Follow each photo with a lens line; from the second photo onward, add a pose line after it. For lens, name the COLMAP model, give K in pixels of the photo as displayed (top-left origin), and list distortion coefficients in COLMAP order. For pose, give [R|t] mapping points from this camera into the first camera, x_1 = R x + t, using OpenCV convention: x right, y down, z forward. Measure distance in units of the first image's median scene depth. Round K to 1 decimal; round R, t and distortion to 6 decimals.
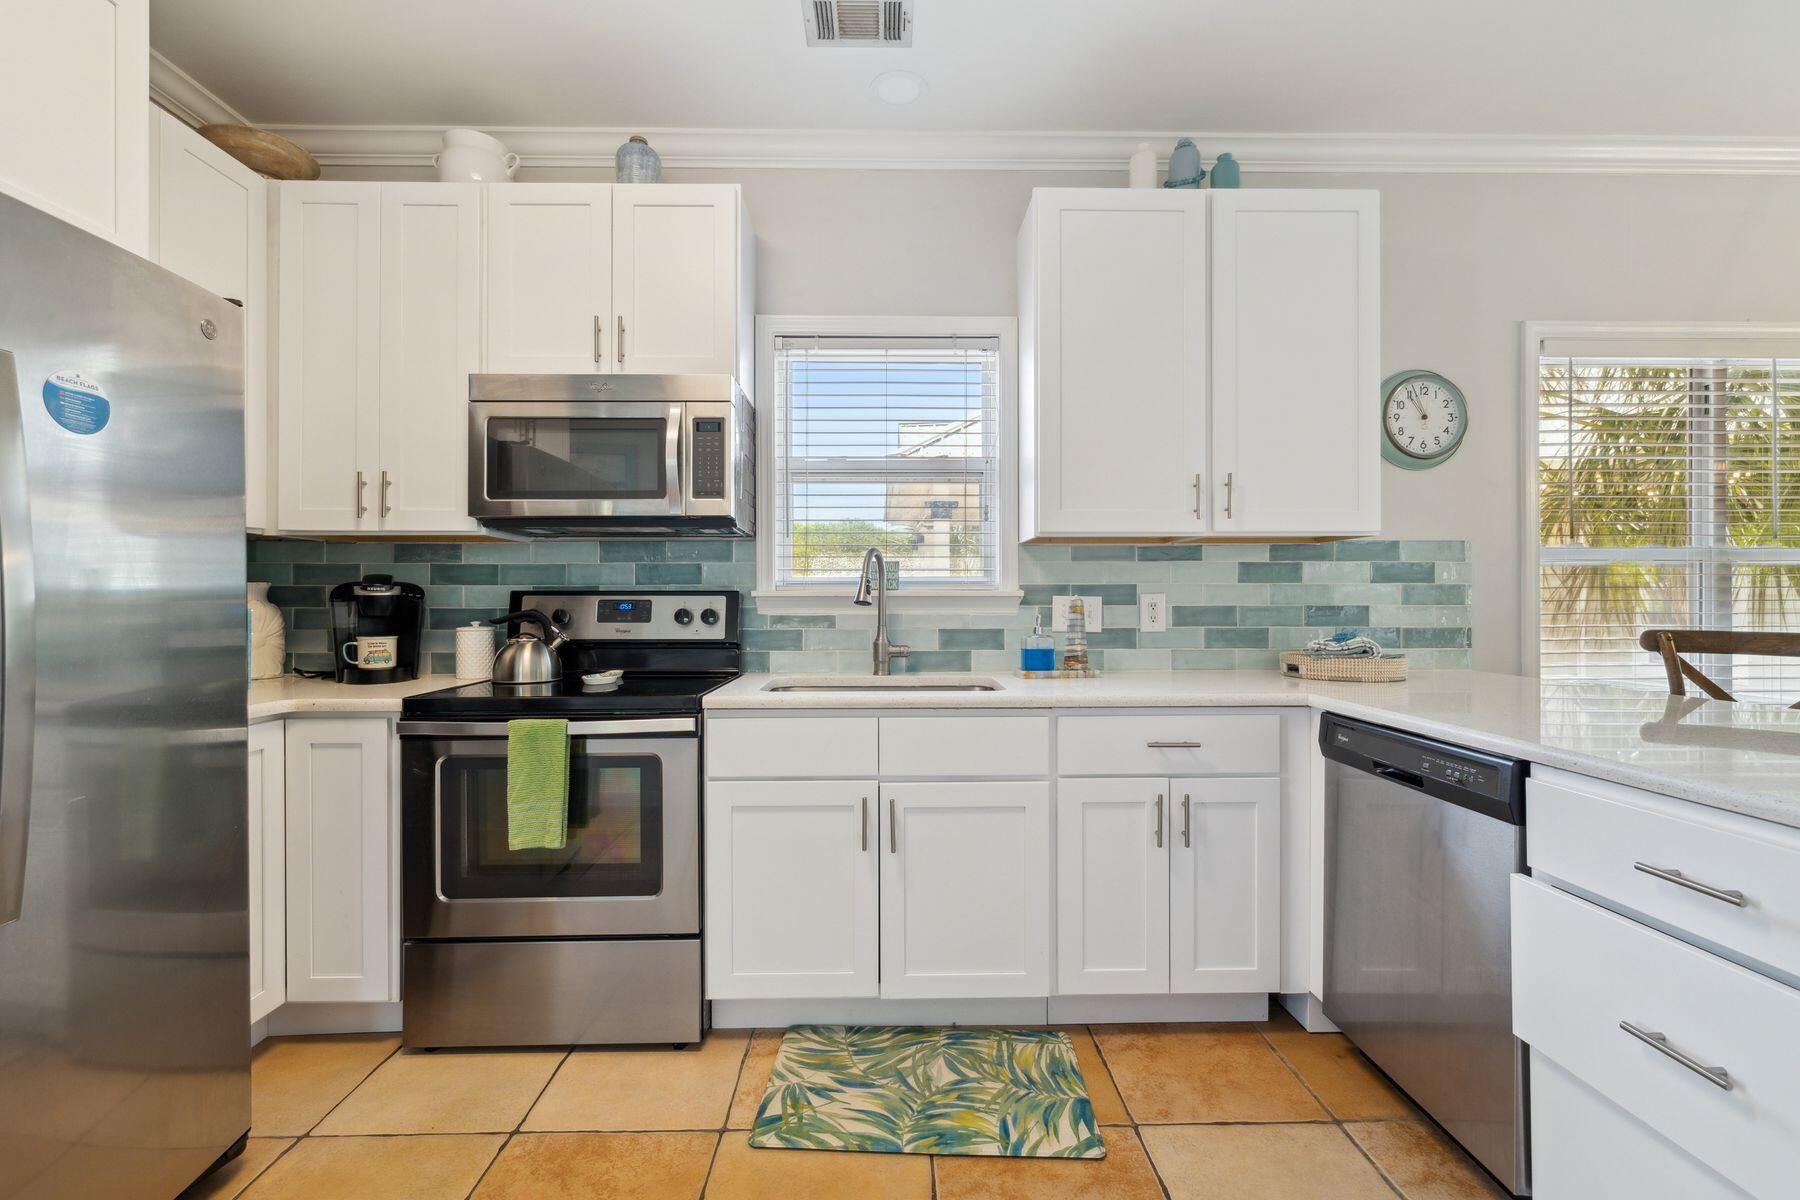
lens RADIAL K [[753.9, 0, 896.3], [0, 753.9, 599.0], [0, 0, 1]] dist [0.000445, 0.000152]
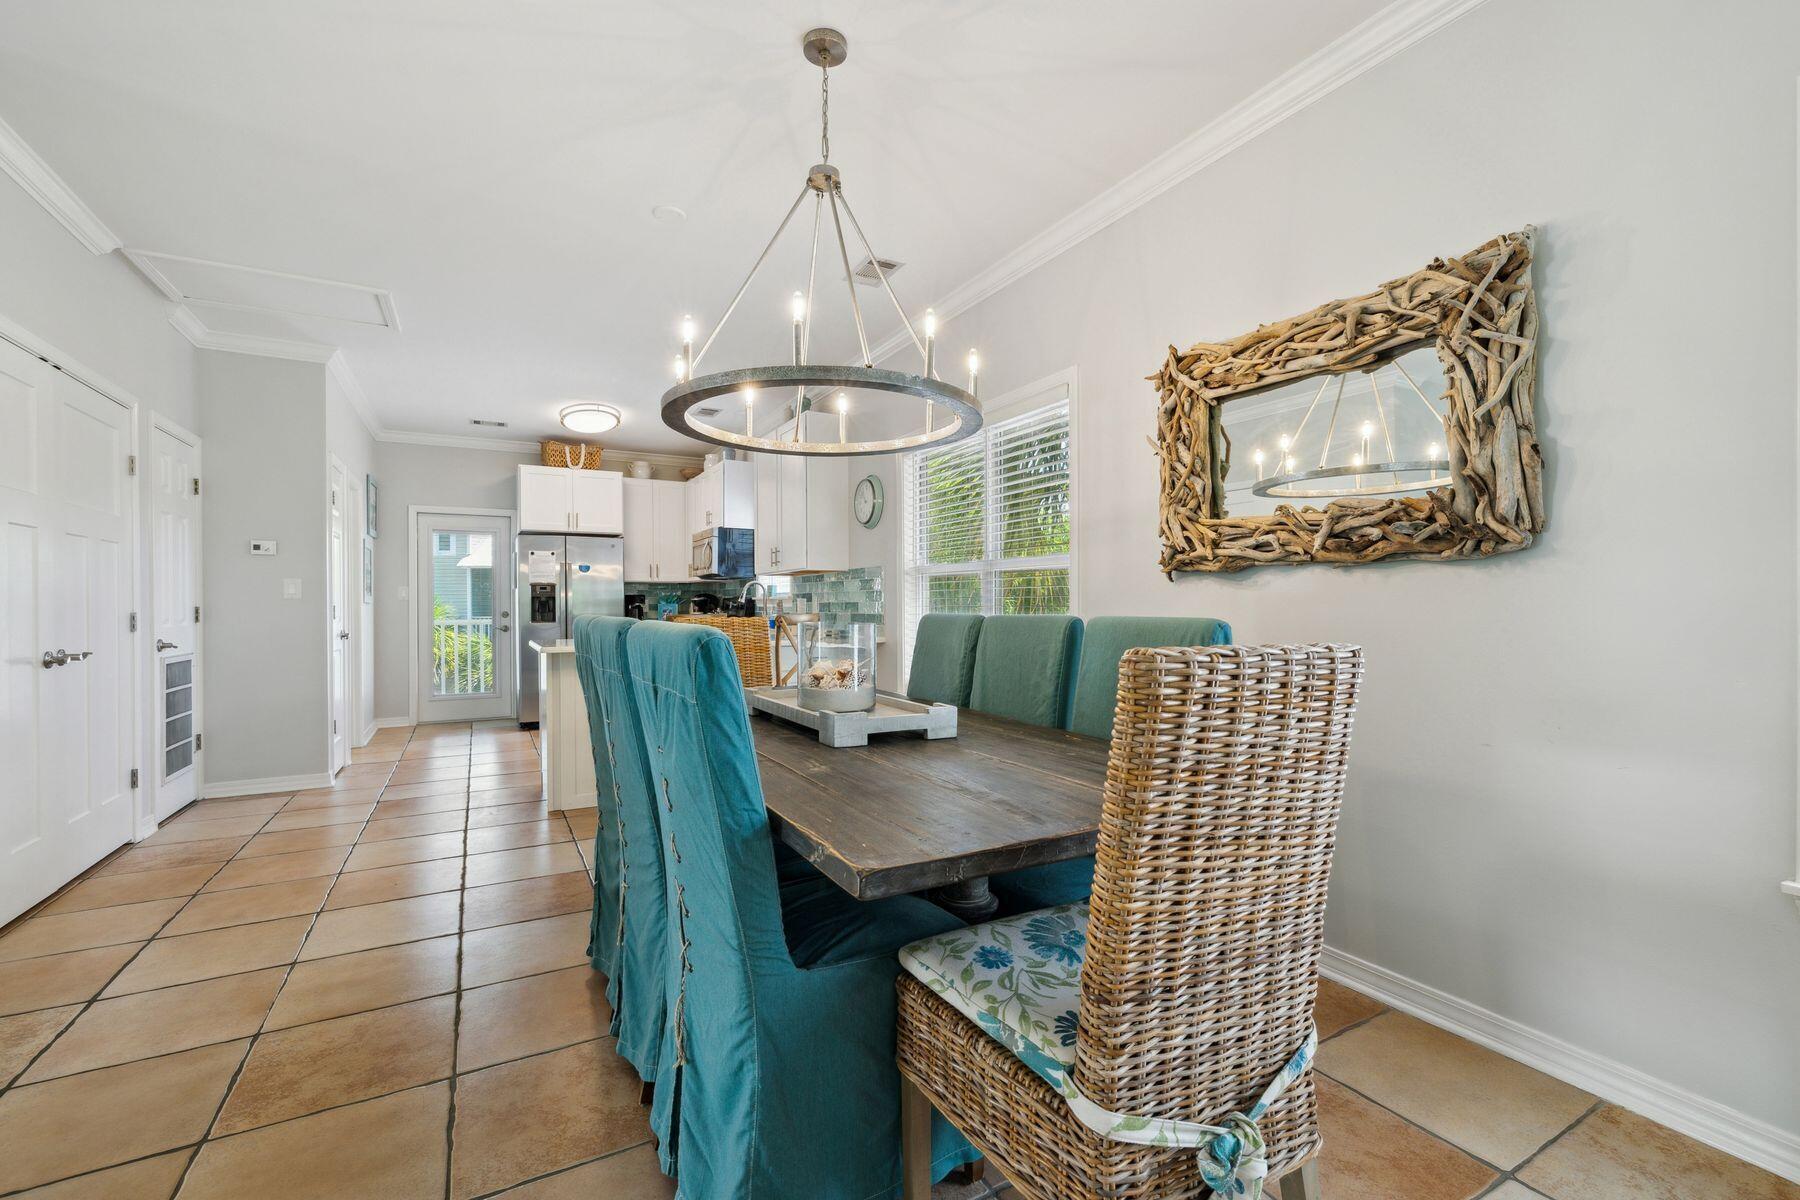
lens RADIAL K [[760.3, 0, 899.1], [0, 760.3, 609.6], [0, 0, 1]] dist [-0.001182, -0.000109]
pose [[0.468659, 0.005543, -0.883362, 2.636769], [0.004550, 0.999952, 0.008689, 0.012240], [0.883367, -0.008091, 0.468611, 0.198717]]
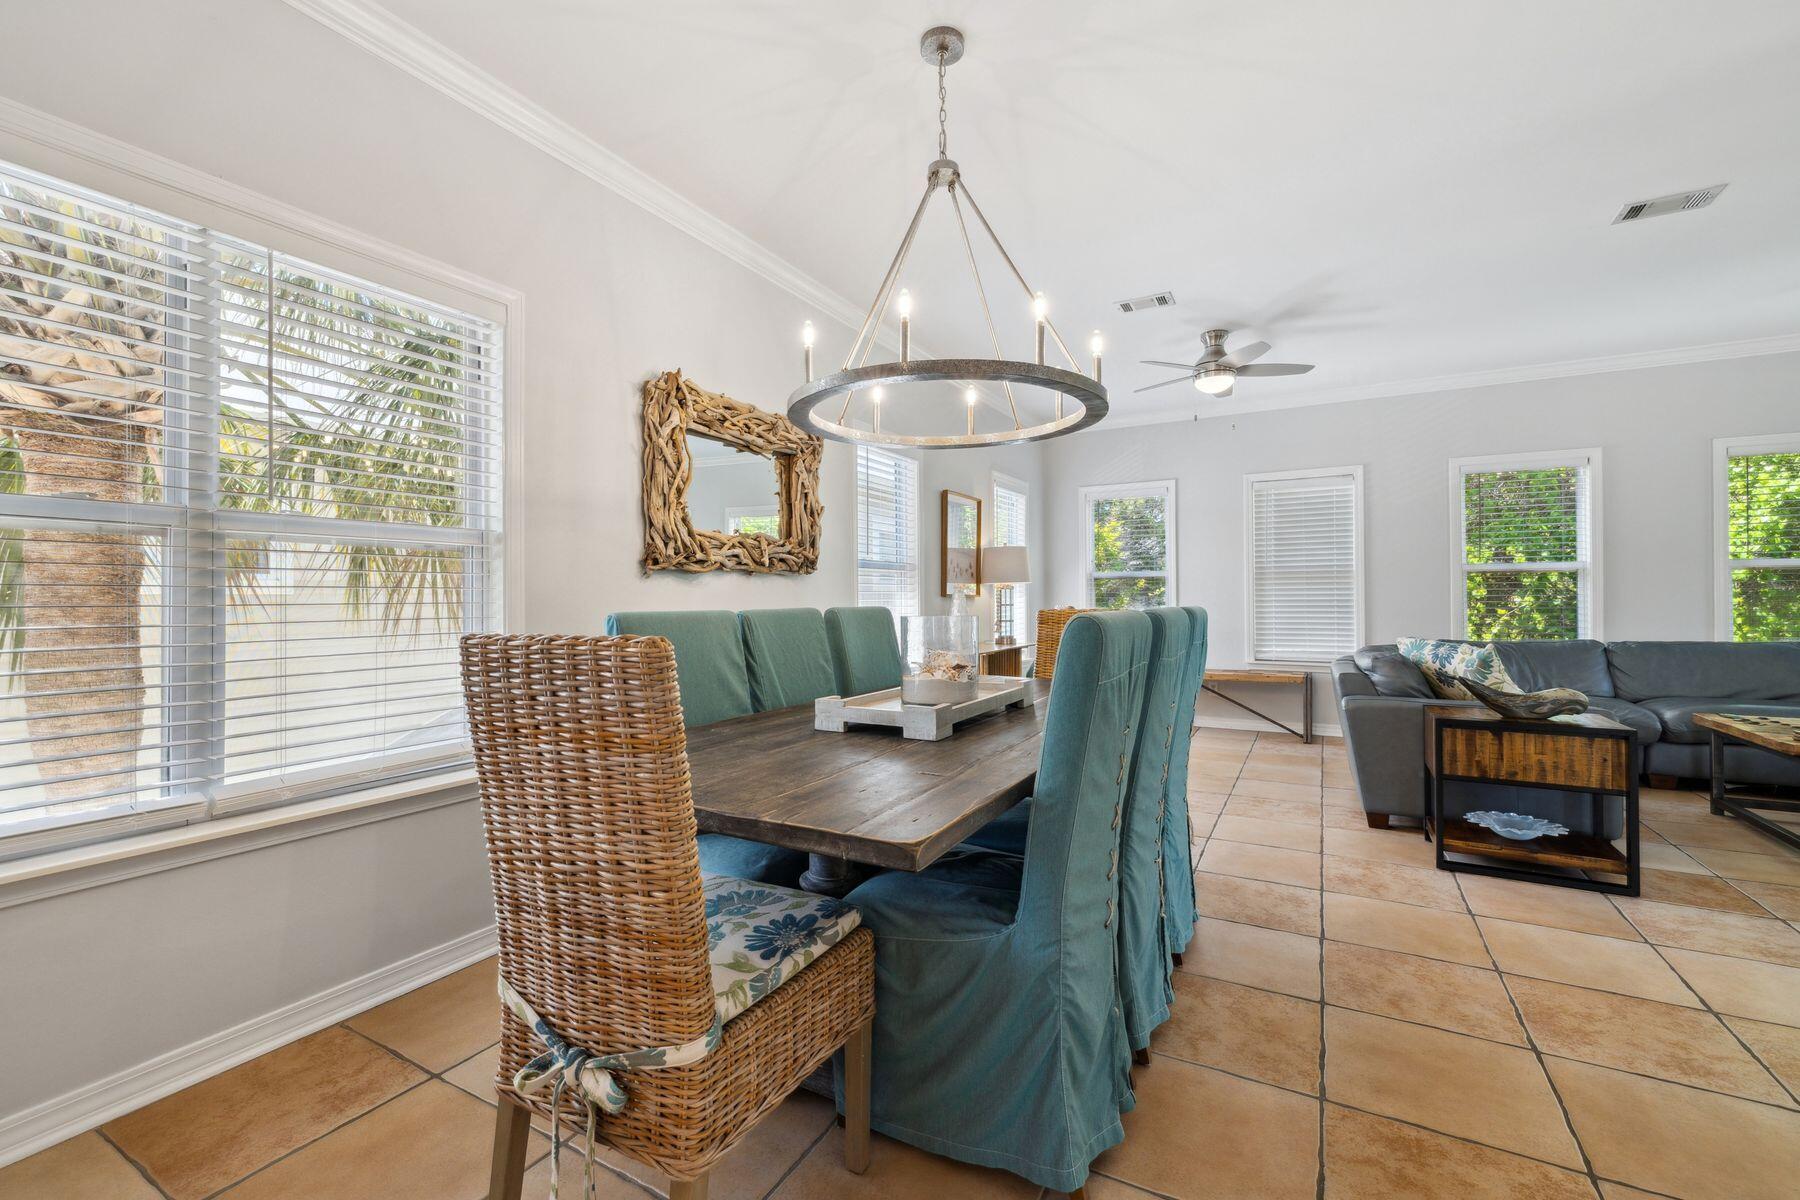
lens RADIAL K [[756.1, 0, 896.8], [0, 756.1, 594.0], [0, 0, 1]] dist [0.000143, 0.000459]
pose [[0.505807, 0.002664, 0.862642, 0.955121], [0.001810, 0.999990, -0.004150, 0.014799], [-0.862645, 0.003660, 0.505797, 0.141009]]
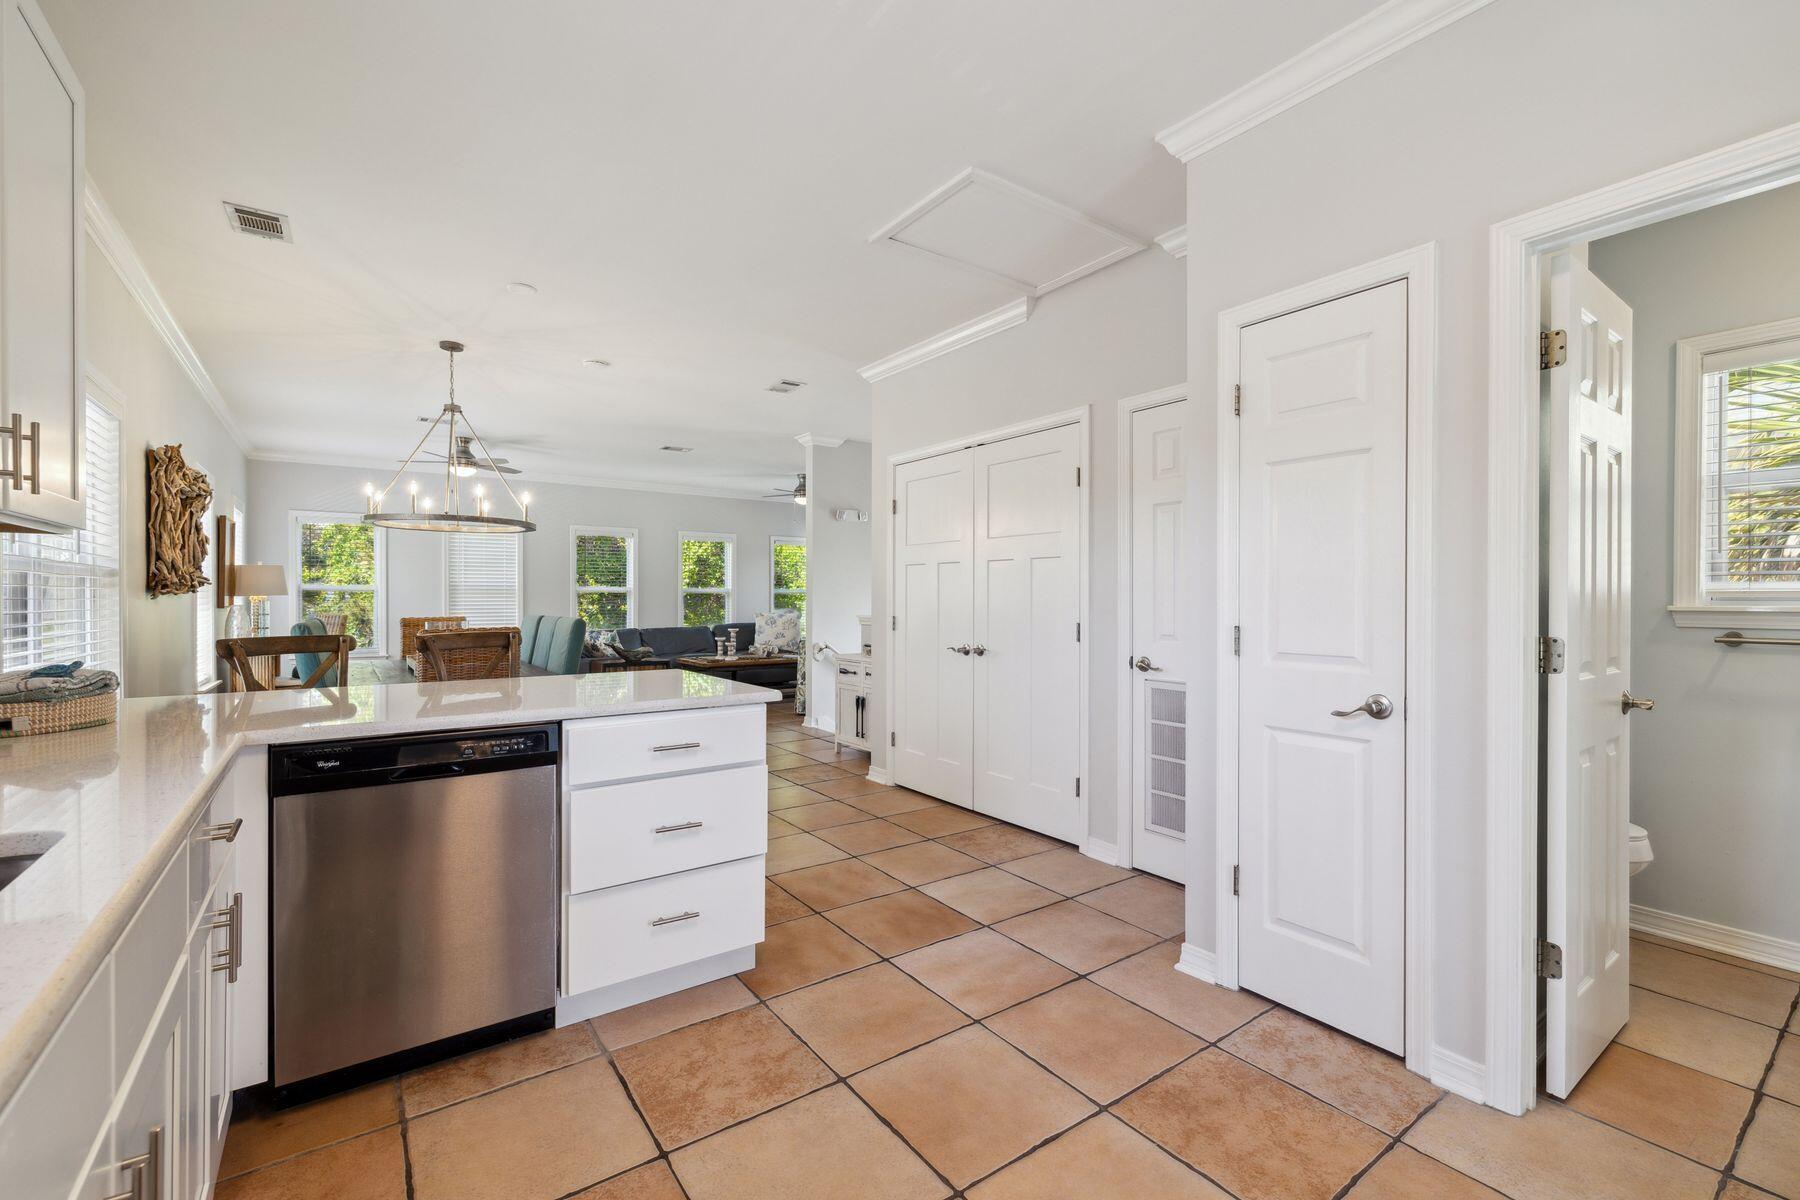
lens RADIAL K [[760.3, 0, 899.1], [0, 760.3, 609.6], [0, 0, 1]] dist [-0.001182, -0.000109]
pose [[-0.573018, -0.011191, 0.819466, -0.462781], [-0.004736, 0.999935, 0.010343, -0.018008], [-0.819529, 0.002046, -0.573034, 0.732942]]
